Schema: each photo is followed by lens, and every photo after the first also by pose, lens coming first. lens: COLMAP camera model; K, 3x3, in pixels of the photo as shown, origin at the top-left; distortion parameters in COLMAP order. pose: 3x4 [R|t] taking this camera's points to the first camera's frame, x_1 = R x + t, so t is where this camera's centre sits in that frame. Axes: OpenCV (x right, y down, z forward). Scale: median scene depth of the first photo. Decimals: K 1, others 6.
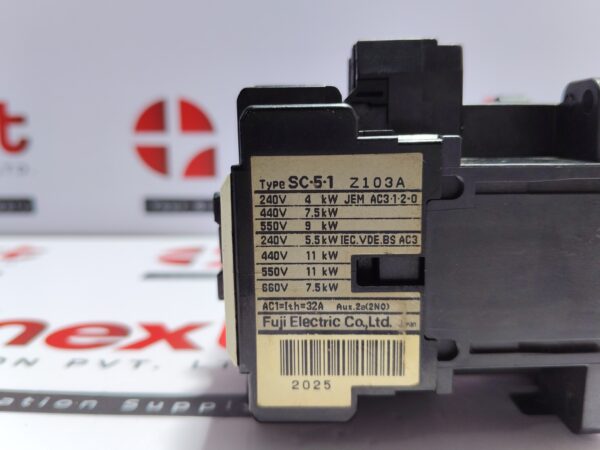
lens RADIAL K [[535.7, 0, 289.3], [0, 535.7, 226.0], [0, 0, 1]] dist [0.011510, -0.136537]
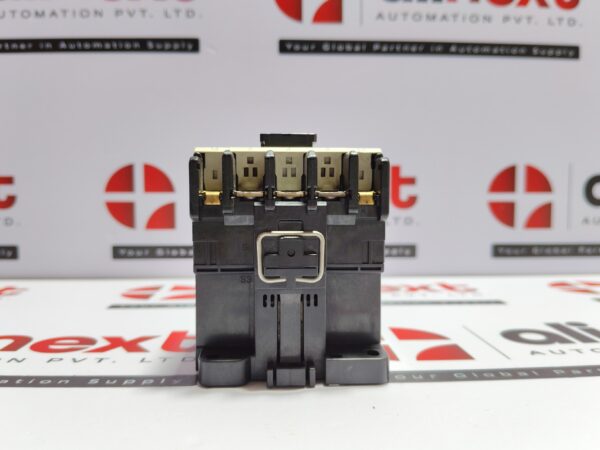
lens RADIAL K [[523.3, 0, 300.0], [0, 523.3, 225.0], [0, 0, 1]] dist [0.009690, -0.116669]
pose [[0.997523, -0.000943, 0.070337, 0.171280], [0.008439, 0.994294, -0.106344, 0.078462], [-0.069836, 0.106674, 0.991838, -0.511231]]
